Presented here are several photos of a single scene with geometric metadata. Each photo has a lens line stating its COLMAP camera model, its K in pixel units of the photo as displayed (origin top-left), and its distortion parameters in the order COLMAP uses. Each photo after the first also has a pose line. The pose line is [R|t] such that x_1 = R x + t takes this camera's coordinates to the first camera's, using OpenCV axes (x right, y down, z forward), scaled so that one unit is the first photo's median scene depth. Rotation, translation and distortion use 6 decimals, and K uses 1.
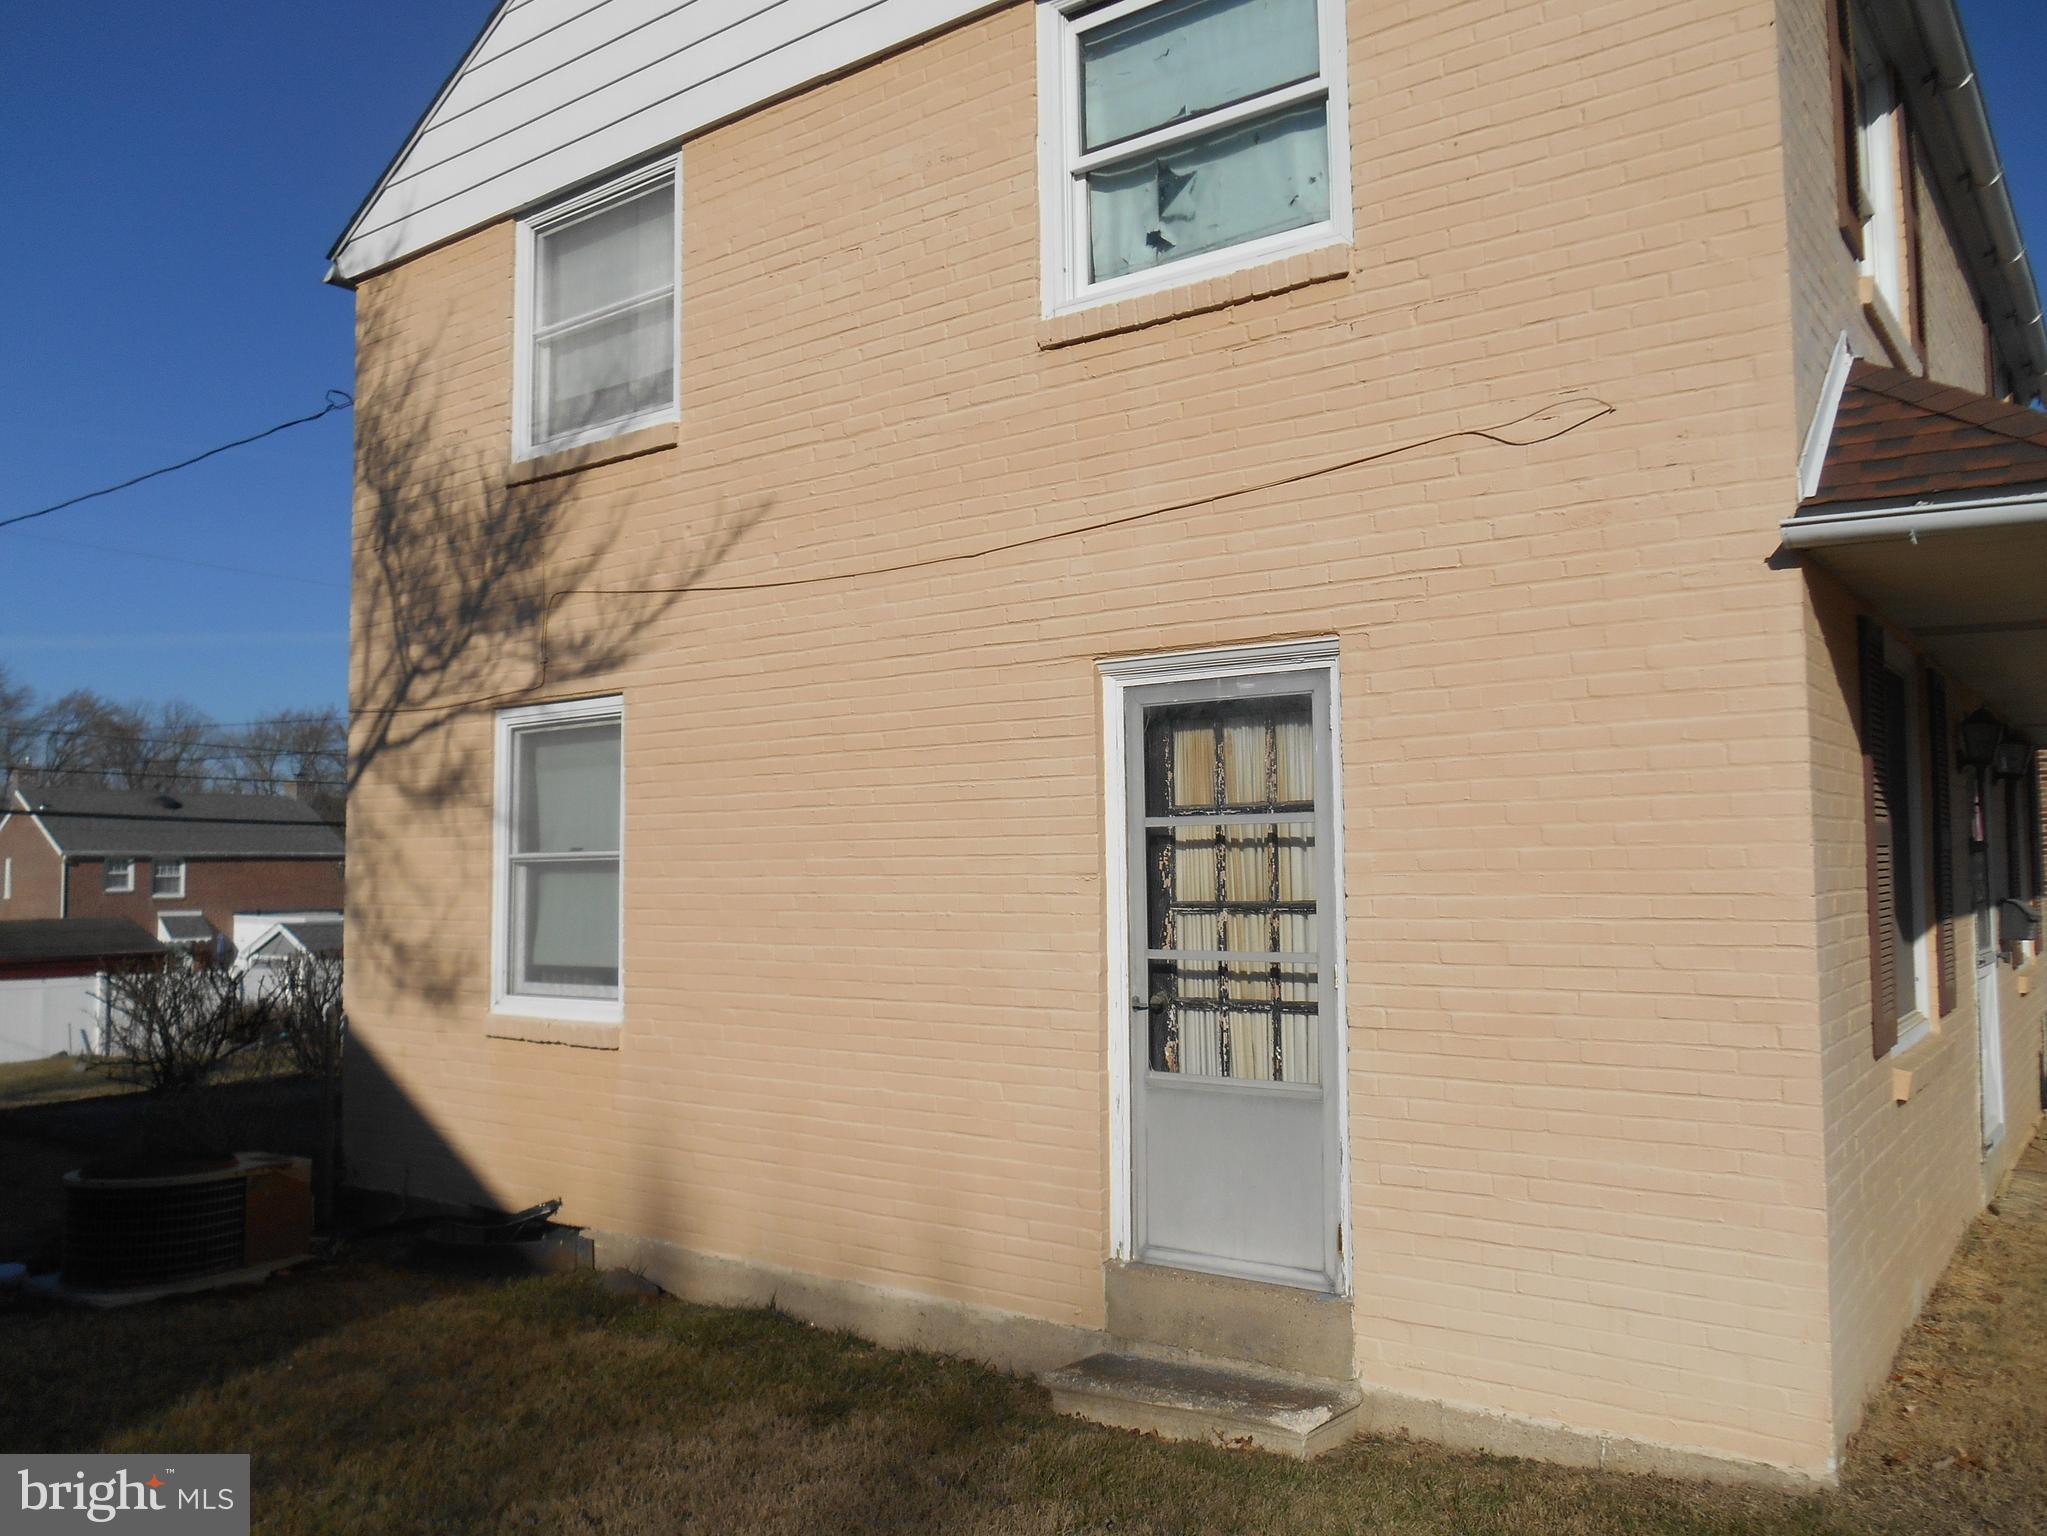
lens RADIAL K [[1594.3, 0, 1021.7], [0, 1594.3, 757.4], [0, 0, 1]] dist [-0.044144, 0.045128]
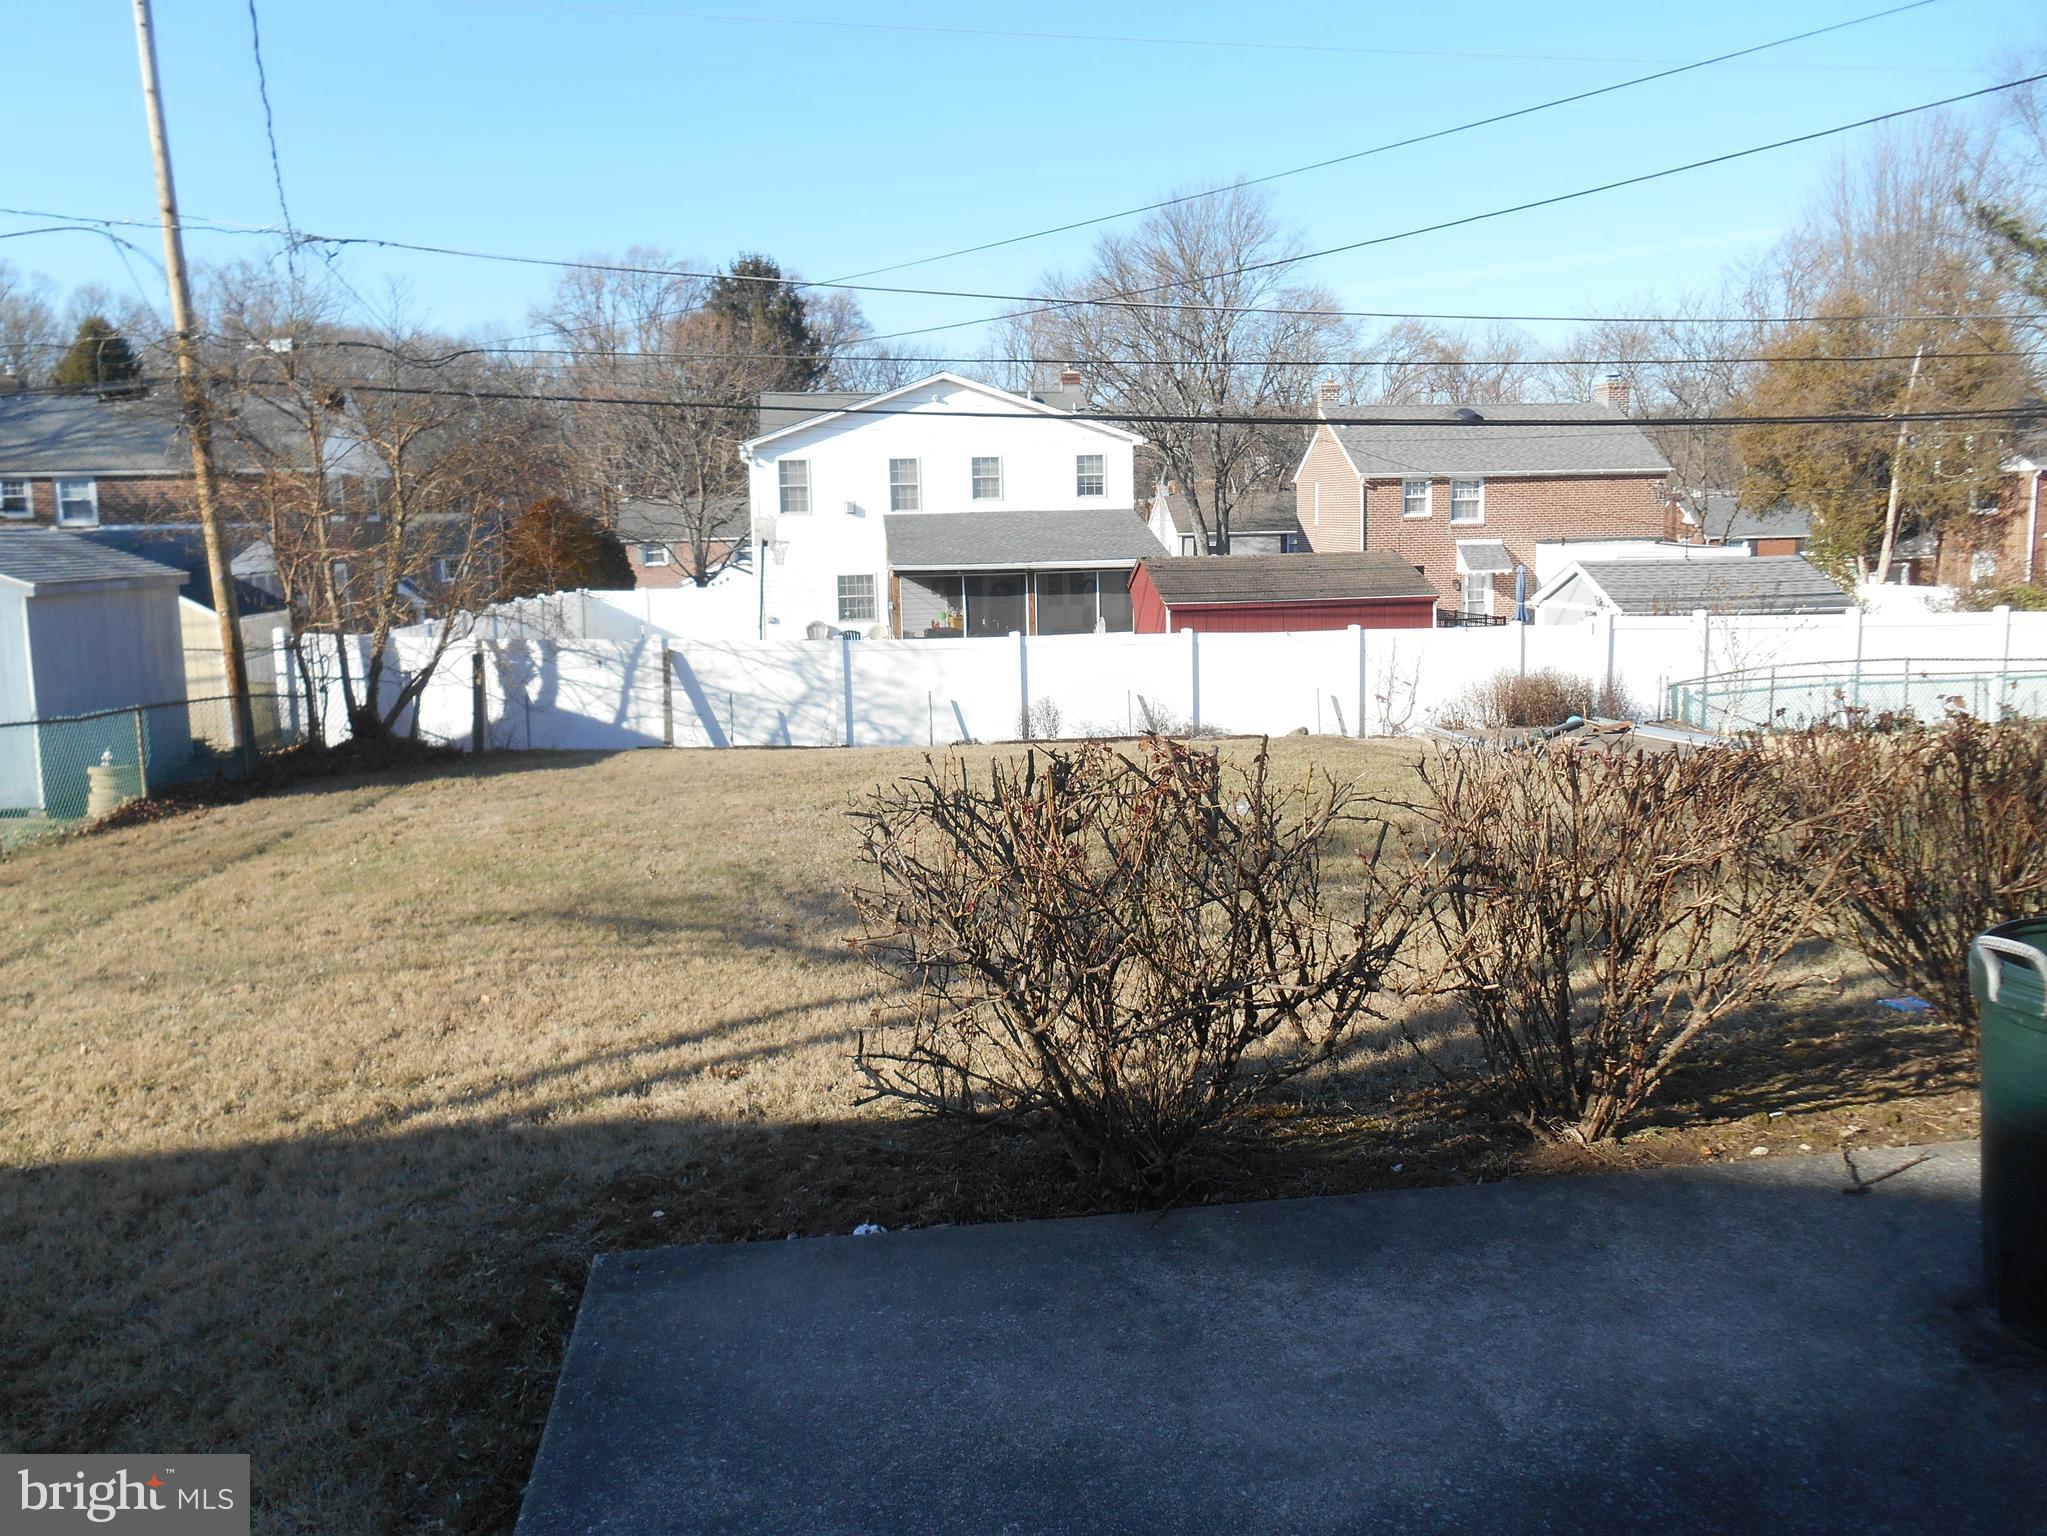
lens RADIAL K [[1594.3, 0, 1021.7], [0, 1594.3, 757.4], [0, 0, 1]] dist [-0.044144, 0.045128]
pose [[0.706747, 0.095562, -0.700982, -0.078712], [0.073481, 0.975561, 0.207079, 0.013682], [0.703640, -0.197861, 0.682453, 0.189530]]
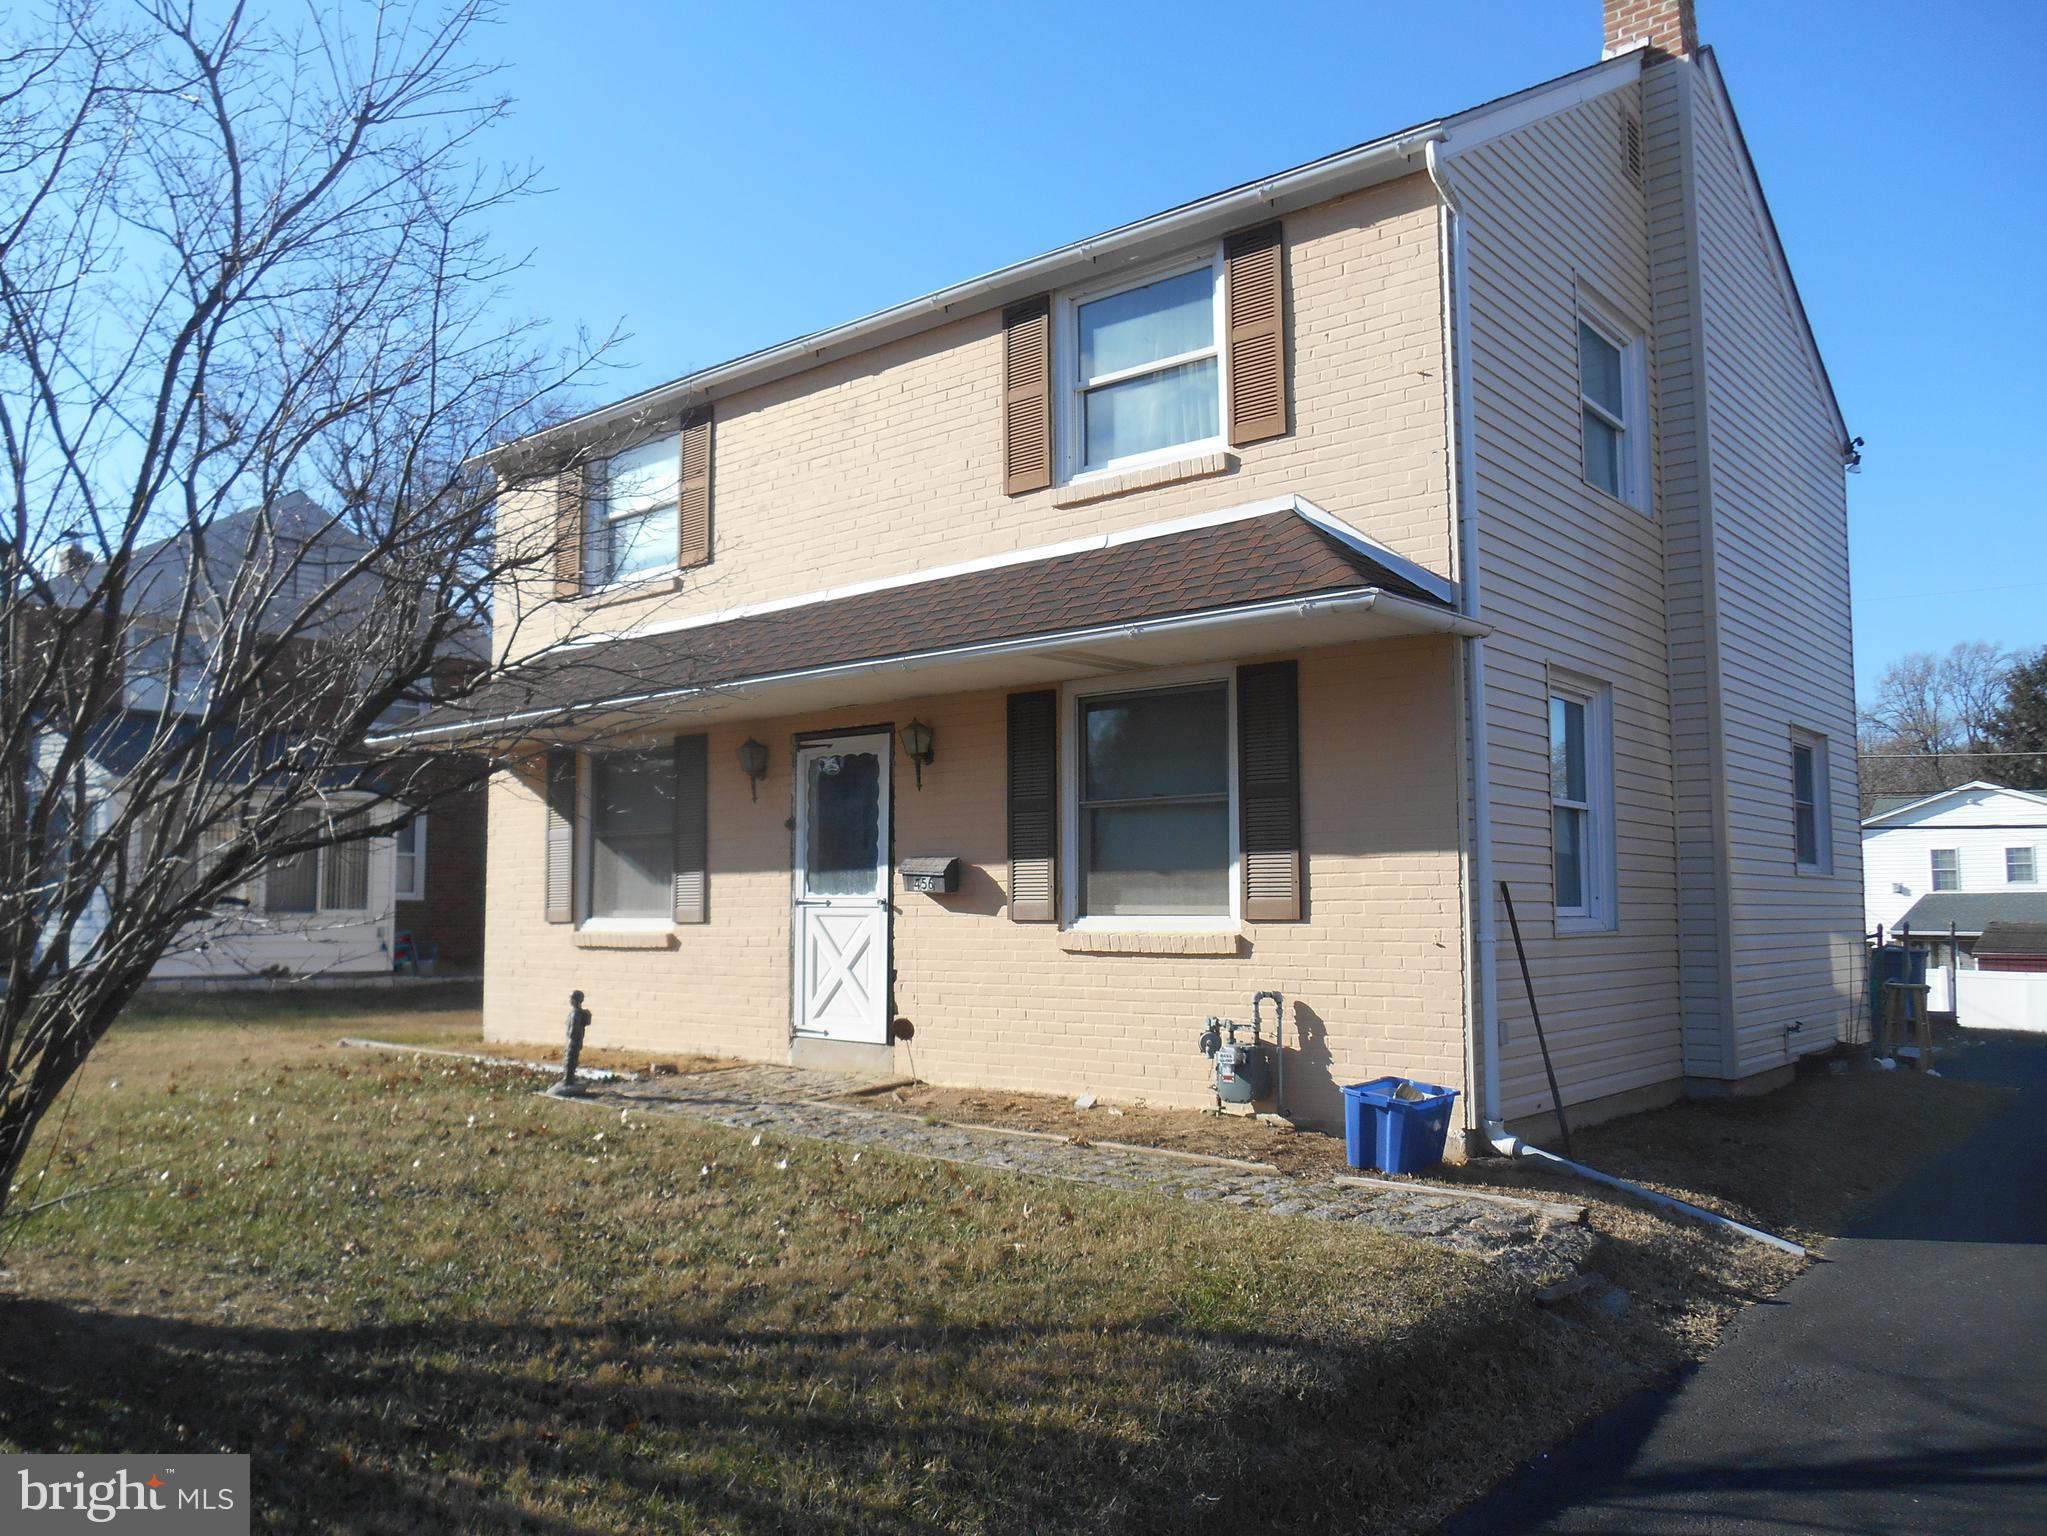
lens RADIAL K [[1594.3, 0, 1021.7], [0, 1594.3, 757.4], [0, 0, 1]] dist [-0.044144, 0.045128]
pose [[-0.051563, -0.095606, -0.994083, 0.317268], [0.077315, 0.992037, -0.099419, 0.024221], [0.995672, -0.081984, -0.043761, 0.189466]]
